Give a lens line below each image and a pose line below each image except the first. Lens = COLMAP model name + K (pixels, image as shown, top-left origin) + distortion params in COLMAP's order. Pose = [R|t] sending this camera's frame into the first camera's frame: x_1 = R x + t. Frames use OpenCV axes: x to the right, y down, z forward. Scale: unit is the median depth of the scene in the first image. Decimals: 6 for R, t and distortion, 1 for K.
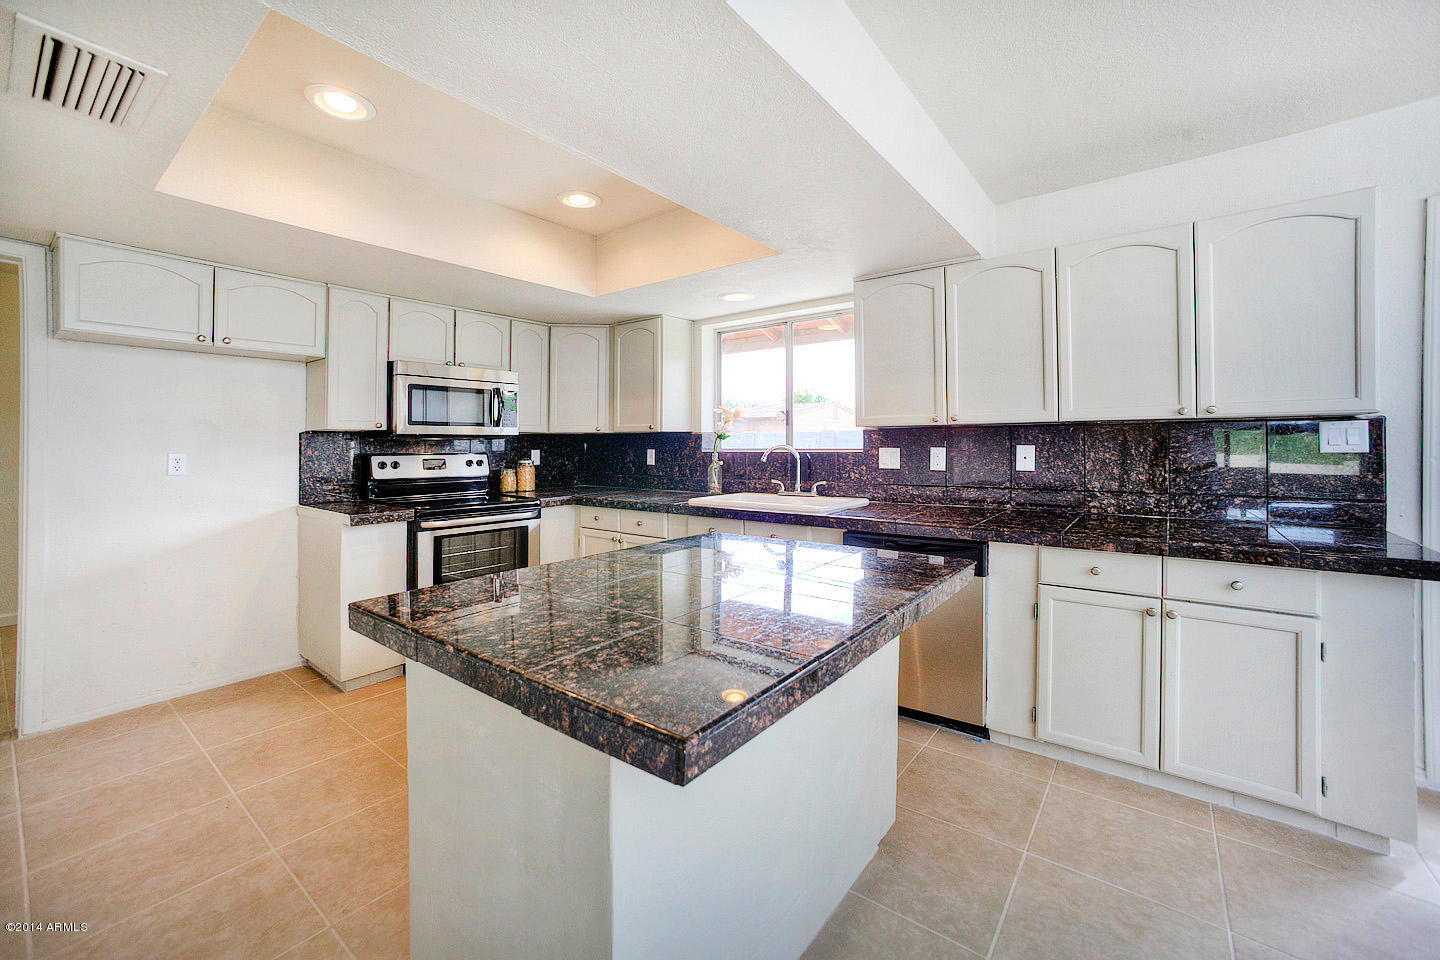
lens RADIAL K [[583.3, 0, 713.3], [0, 583.3, 447.2], [0, 0, 1]] dist [-0.018047, 0.003681]
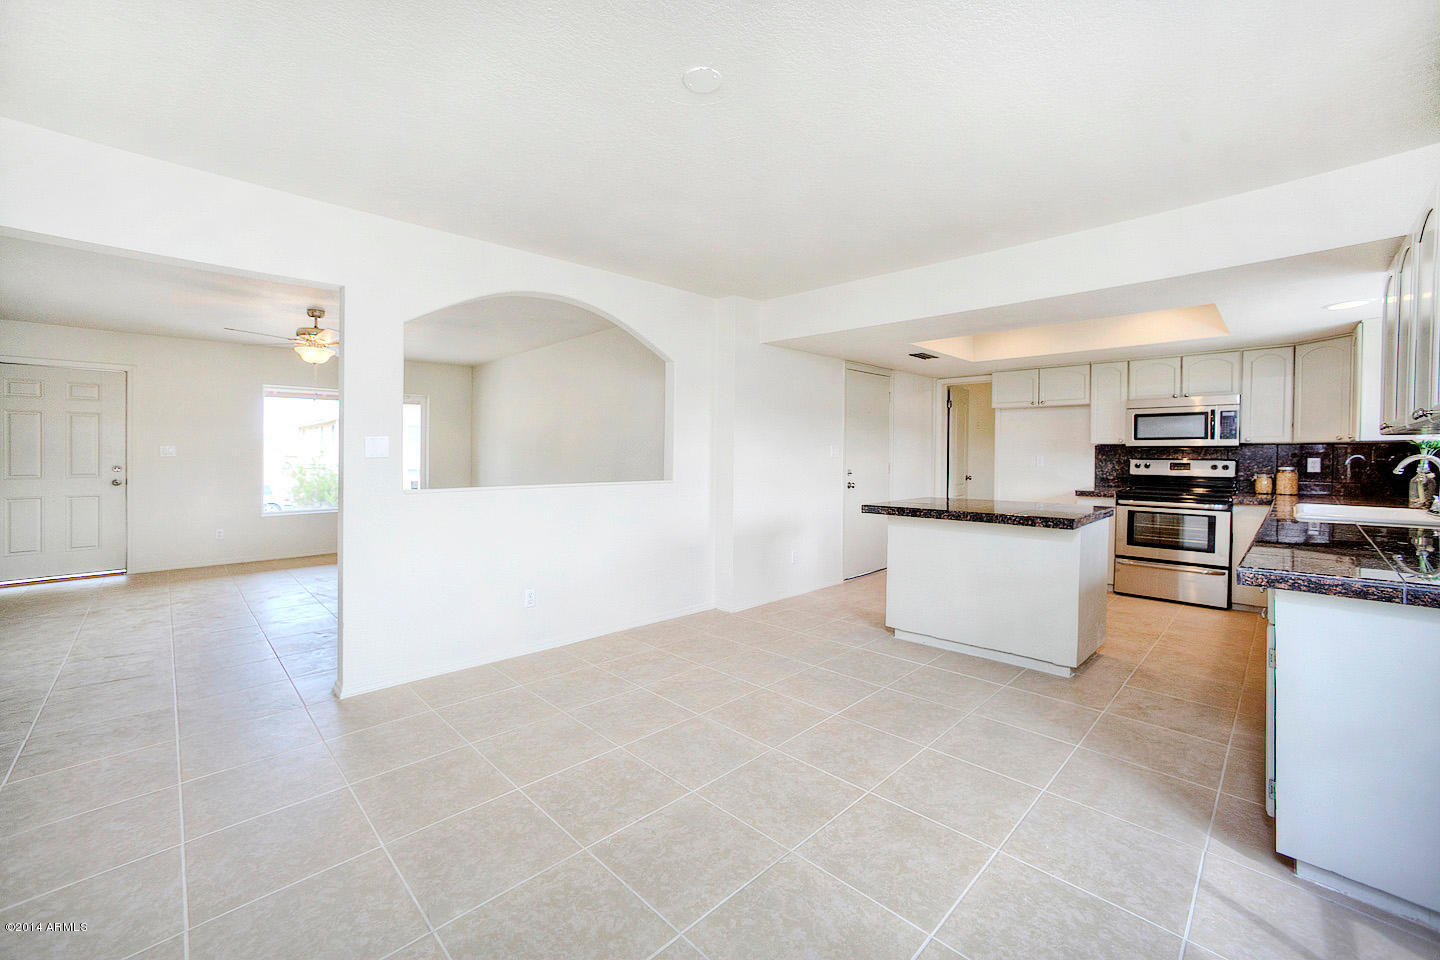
lens RADIAL K [[583.3, 0, 732.6], [0, 583.3, 461.5], [0, 0, 1]] dist [-0.018047, 0.003681]
pose [[-0.104795, 0.018386, -0.994324, 1.102446], [-0.005218, 0.999805, 0.019038, -0.004820], [0.994480, 0.007184, -0.104679, 0.071155]]
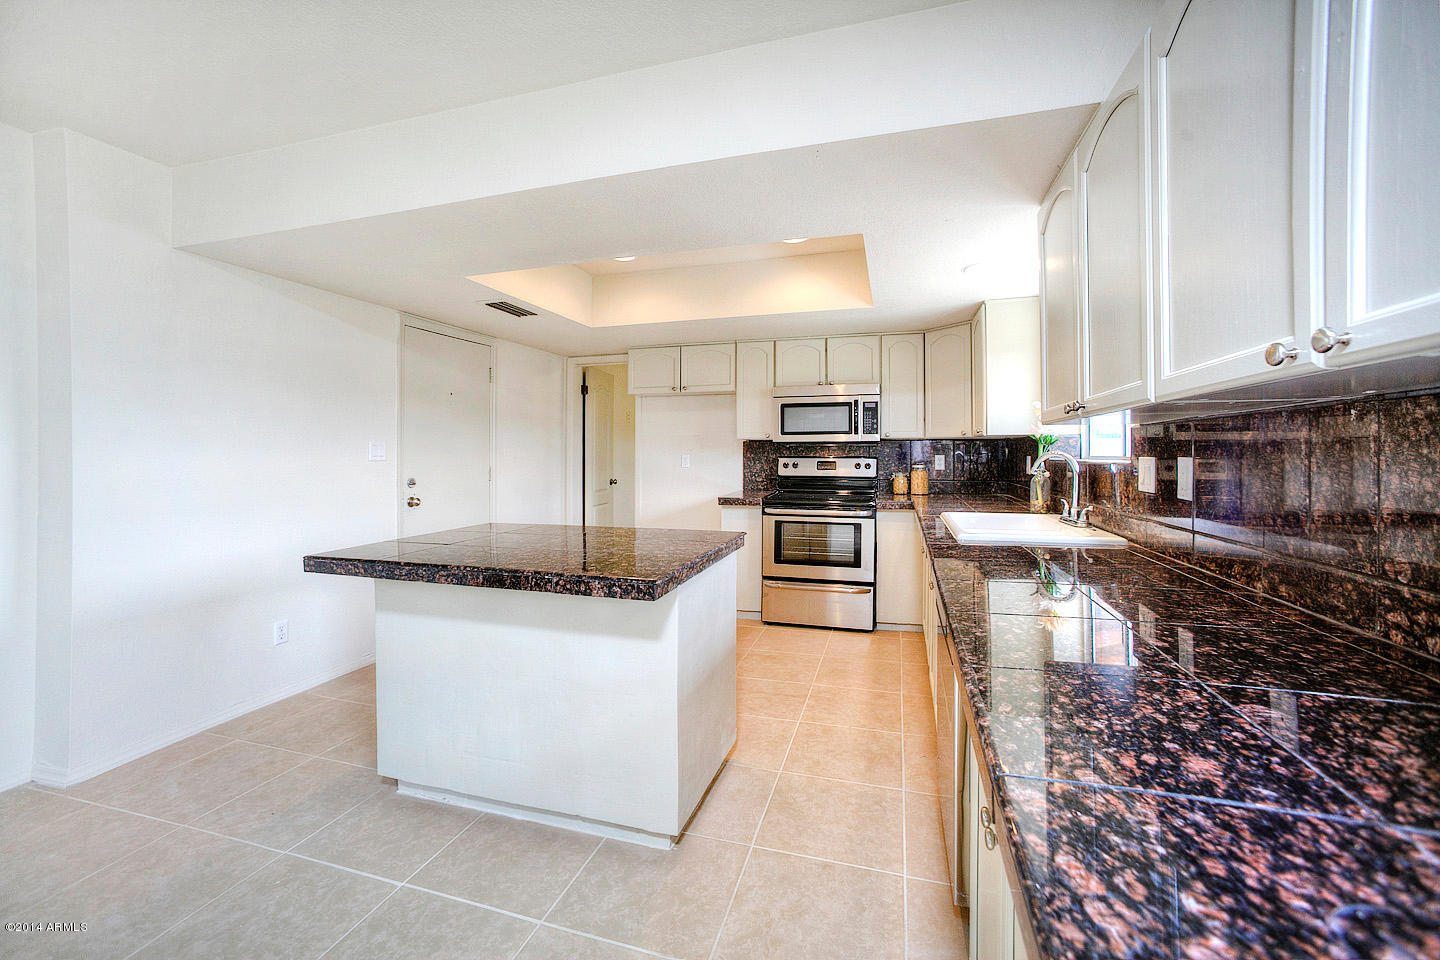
lens RADIAL K [[583.3, 0, 709.0], [0, 583.3, 450.3], [0, 0, 1]] dist [-0.018047, 0.003681]
pose [[0.345620, 0.000869, -0.938374, 0.640156], [-0.001112, 0.999999, 0.000516, -0.004576], [0.938374, 0.000865, 0.345621, 0.362080]]
